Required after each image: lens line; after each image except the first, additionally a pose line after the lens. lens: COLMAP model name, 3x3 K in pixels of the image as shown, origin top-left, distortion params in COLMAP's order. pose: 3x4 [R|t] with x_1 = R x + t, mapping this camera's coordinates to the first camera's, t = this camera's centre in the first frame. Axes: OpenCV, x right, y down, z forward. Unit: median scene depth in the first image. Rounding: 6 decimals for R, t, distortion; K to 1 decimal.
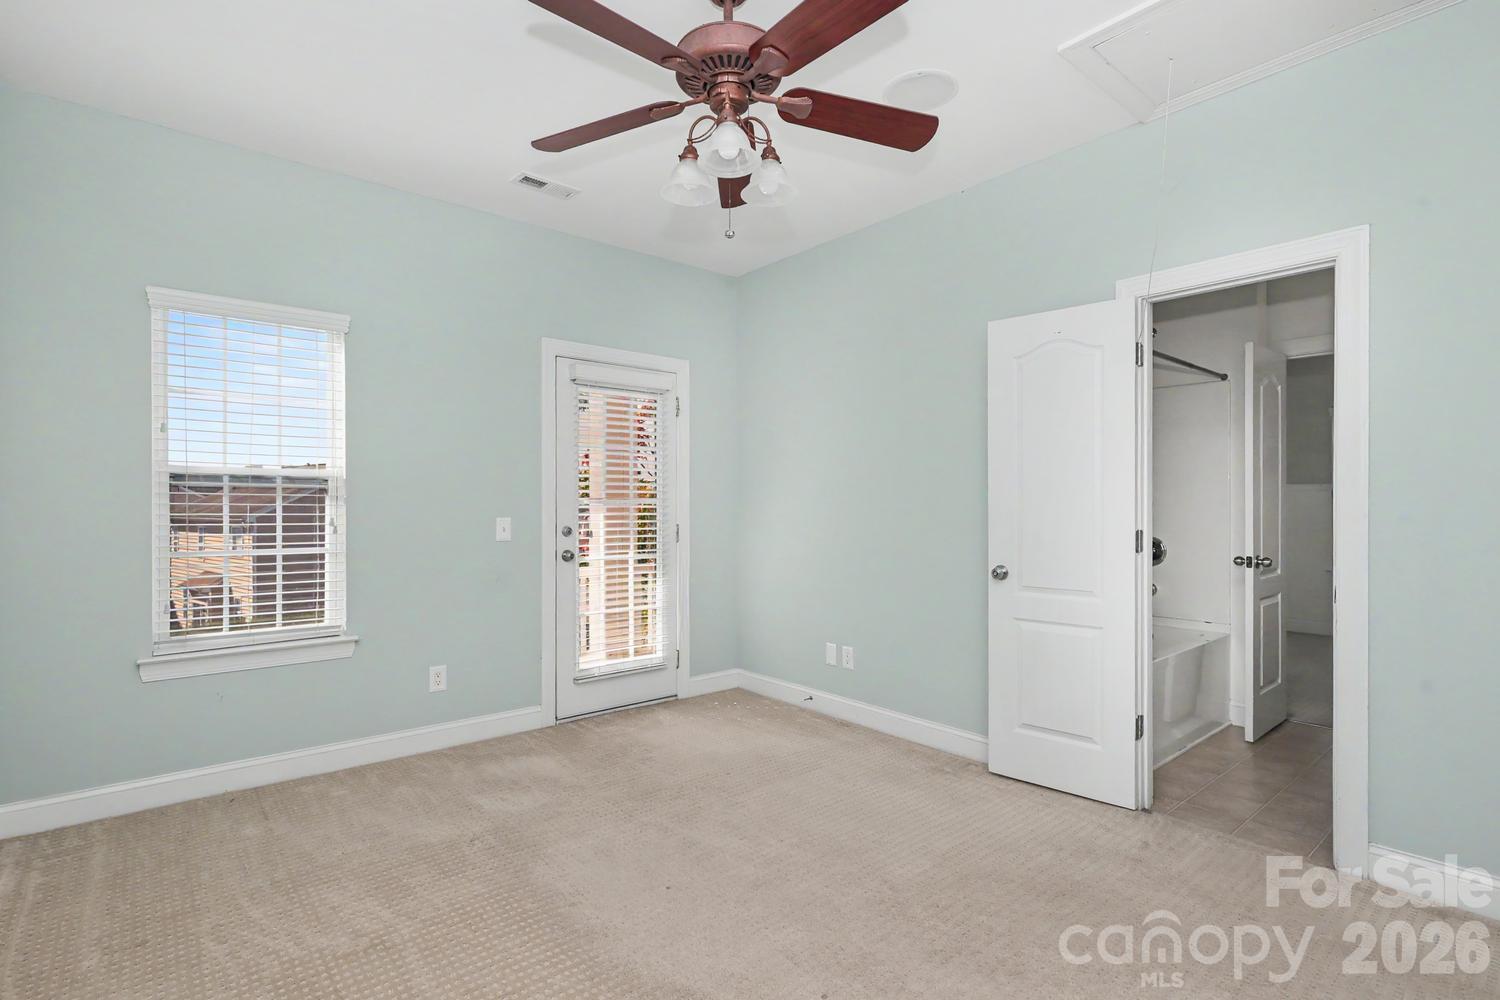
lens RADIAL K [[732.5, 0, 750.0], [0, 732.5, 500.0], [0, 0, 1]] dist [-0.002458, 0.000069]
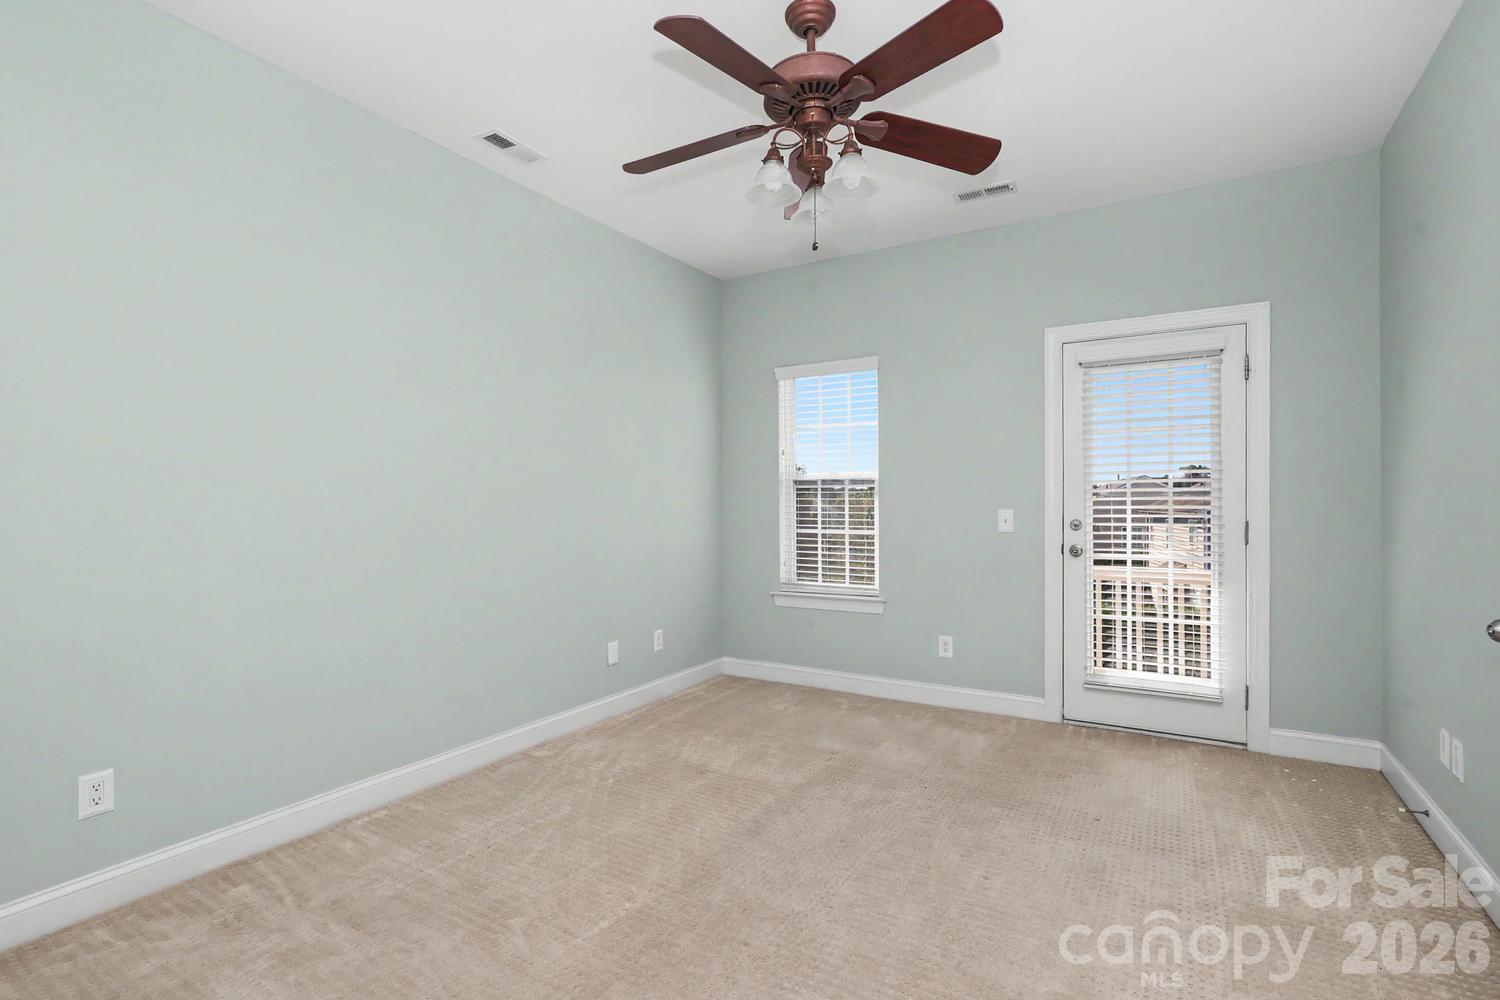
lens RADIAL K [[732.5, 0, 750.0], [0, 732.5, 500.0], [0, 0, 1]] dist [-0.002458, 0.000069]
pose [[0.303400, -0.003167, -0.952858, 0.640075], [0.012804, 0.999918, 0.000754, 0.004736], [0.952777, -0.012429, 0.303415, 0.375502]]
